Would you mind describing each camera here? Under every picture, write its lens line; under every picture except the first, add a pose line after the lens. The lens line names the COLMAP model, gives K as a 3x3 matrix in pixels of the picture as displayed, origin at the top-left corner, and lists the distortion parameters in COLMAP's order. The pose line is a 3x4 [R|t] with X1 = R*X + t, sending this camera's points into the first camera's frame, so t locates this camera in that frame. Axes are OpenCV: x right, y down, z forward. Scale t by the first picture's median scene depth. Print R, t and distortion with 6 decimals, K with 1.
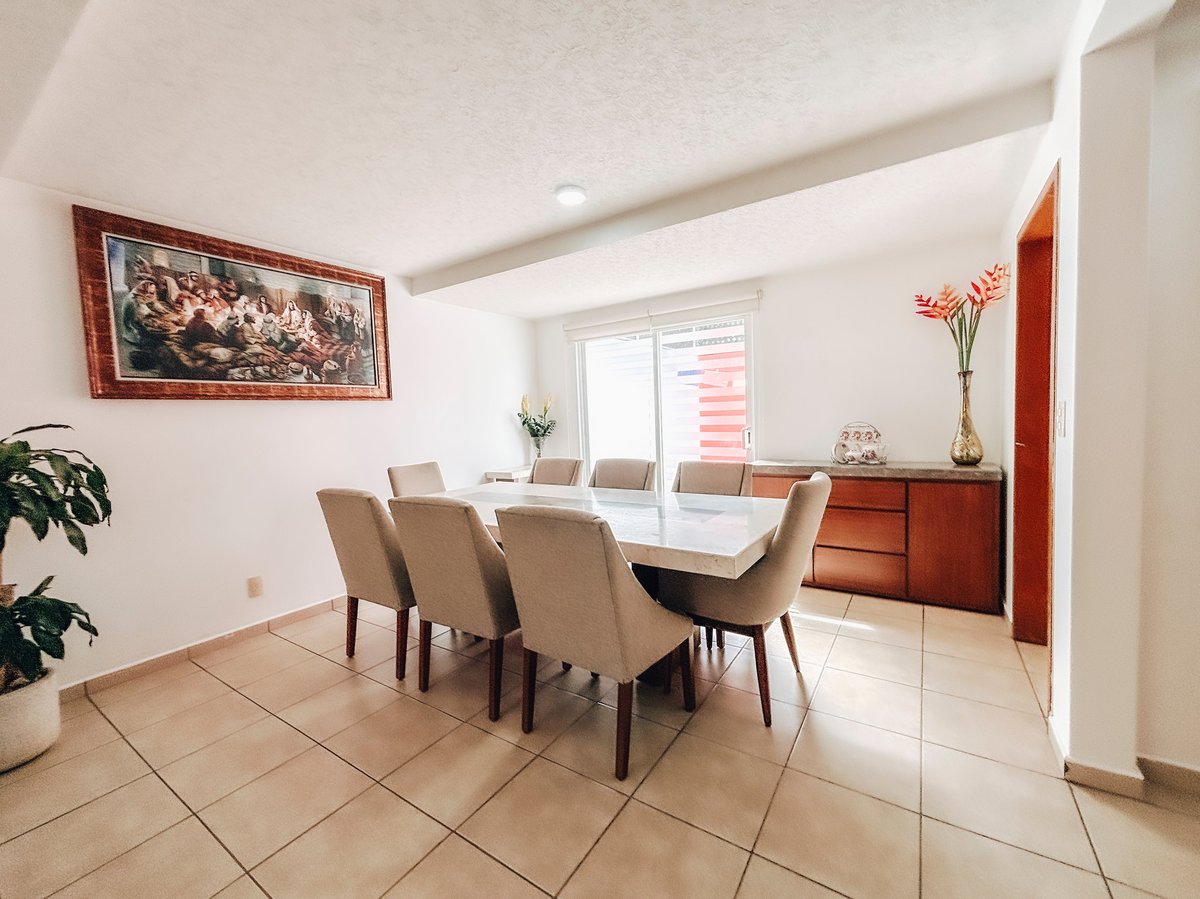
lens RADIAL K [[492.2, 0, 597.1], [0, 492.2, 453.2], [0, 0, 1]] dist [-0.000231, -0.000295]
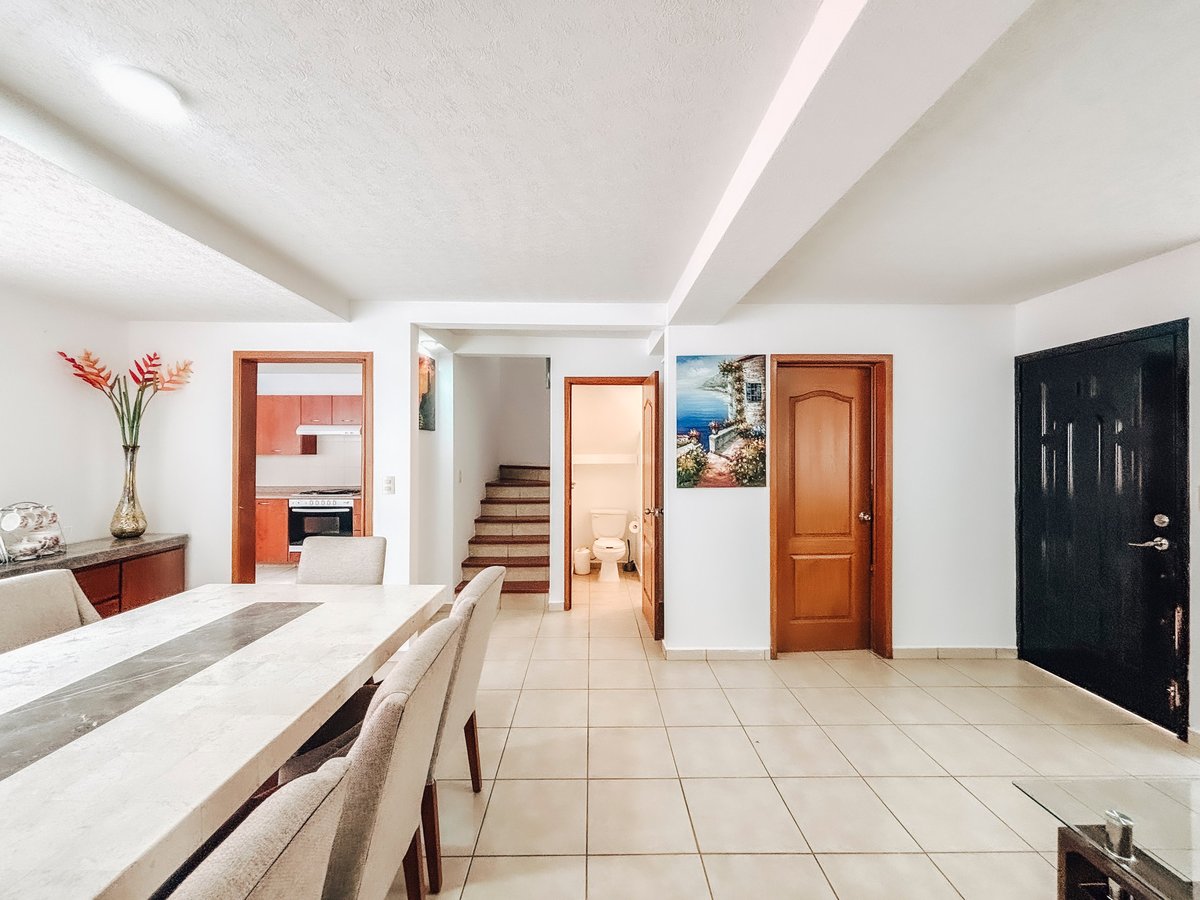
lens RADIAL K [[492.2, 0, 604.6], [0, 492.2, 446.9], [0, 0, 1]] dist [-0.000231, -0.000295]
pose [[-0.577364, 0.044135, 0.815293, -0.641590], [0.073788, 0.997272, -0.001732, -0.089683], [-0.813146, 0.059158, -0.579045, 0.790912]]
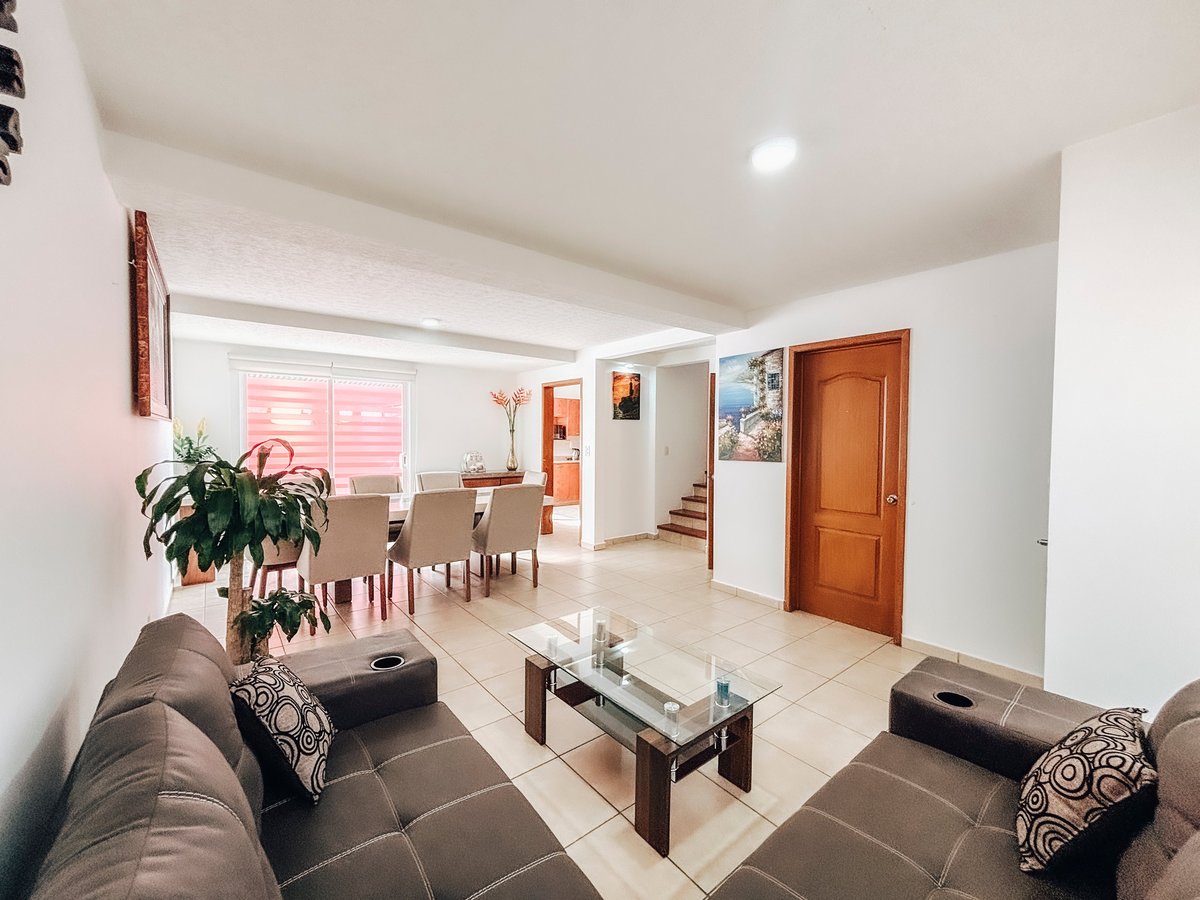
lens RADIAL K [[492.2, 0, 605.2], [0, 492.2, 449.1], [0, 0, 1]] dist [-0.000231, -0.000295]
pose [[0.303066, 0.012454, 0.952888, -1.323154], [0.044599, 0.998634, -0.027237, 0.007269], [-0.951925, 0.050753, 0.302096, -0.111778]]
